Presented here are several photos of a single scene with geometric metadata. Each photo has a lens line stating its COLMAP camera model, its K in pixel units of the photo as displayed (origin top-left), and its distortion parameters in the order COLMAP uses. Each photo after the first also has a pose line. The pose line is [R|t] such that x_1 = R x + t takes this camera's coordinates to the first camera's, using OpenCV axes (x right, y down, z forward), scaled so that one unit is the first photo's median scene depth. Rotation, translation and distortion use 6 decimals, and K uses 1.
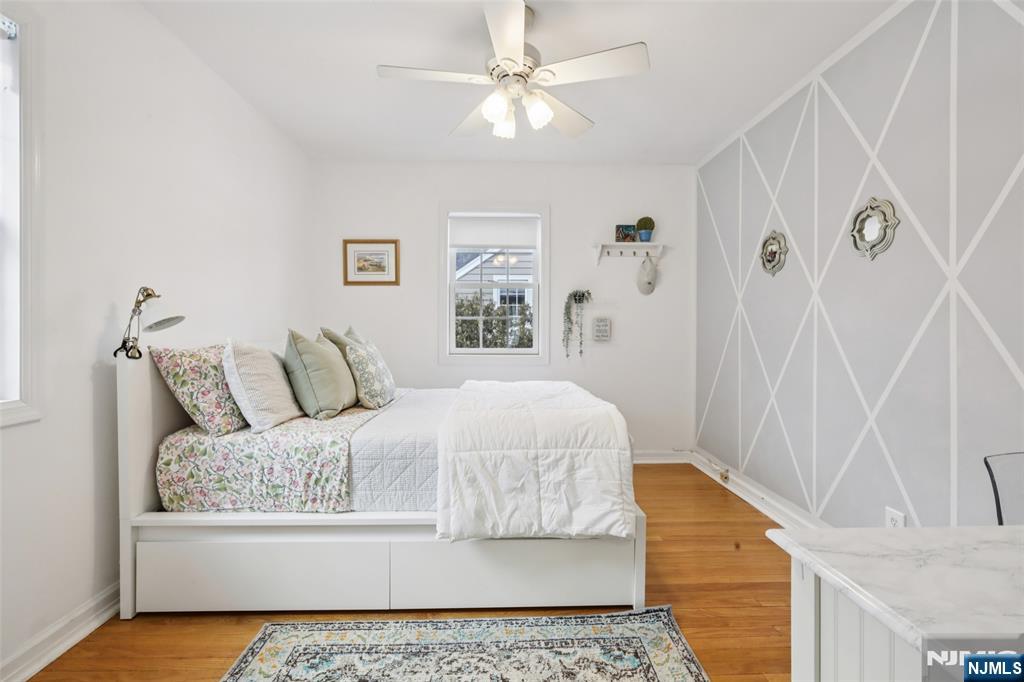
lens RADIAL K [[462.4, 0, 505.8], [0, 462.4, 329.1], [0, 0, 1]] dist [0.000950, 0.000858]
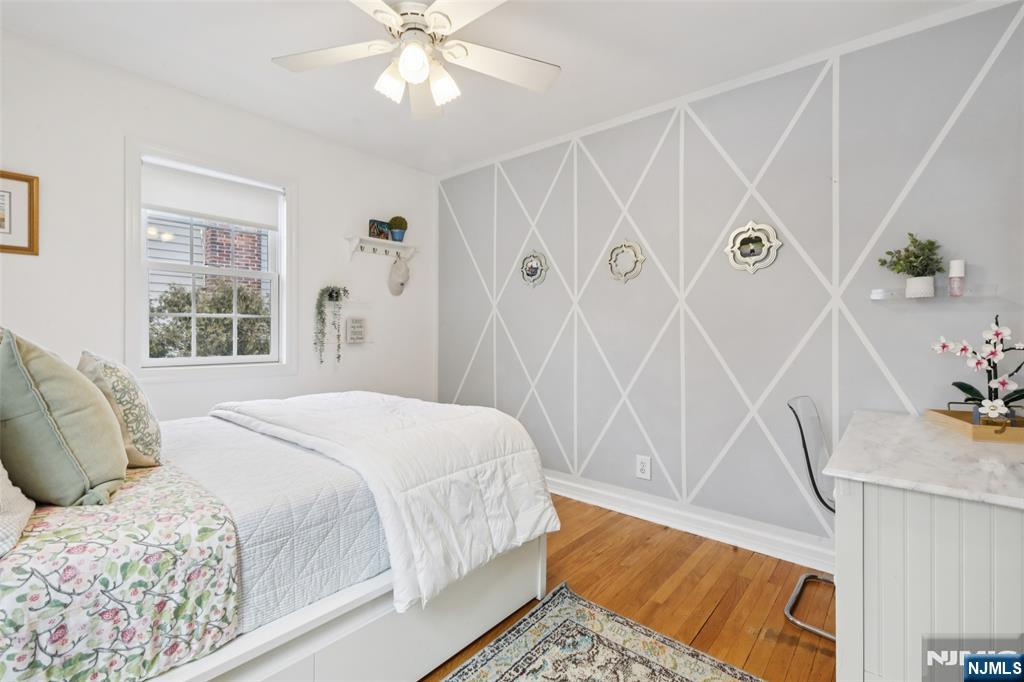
lens RADIAL K [[467.0, 0, 505.8], [0, 467.0, 327.4], [0, 0, 1]] dist [-0.003063, 0.003847]
pose [[0.672052, 0.006342, 0.740476, -0.529849], [-0.003167, 0.999979, -0.005690, -0.004541], [-0.740497, 0.001479, 0.672058, 0.323398]]
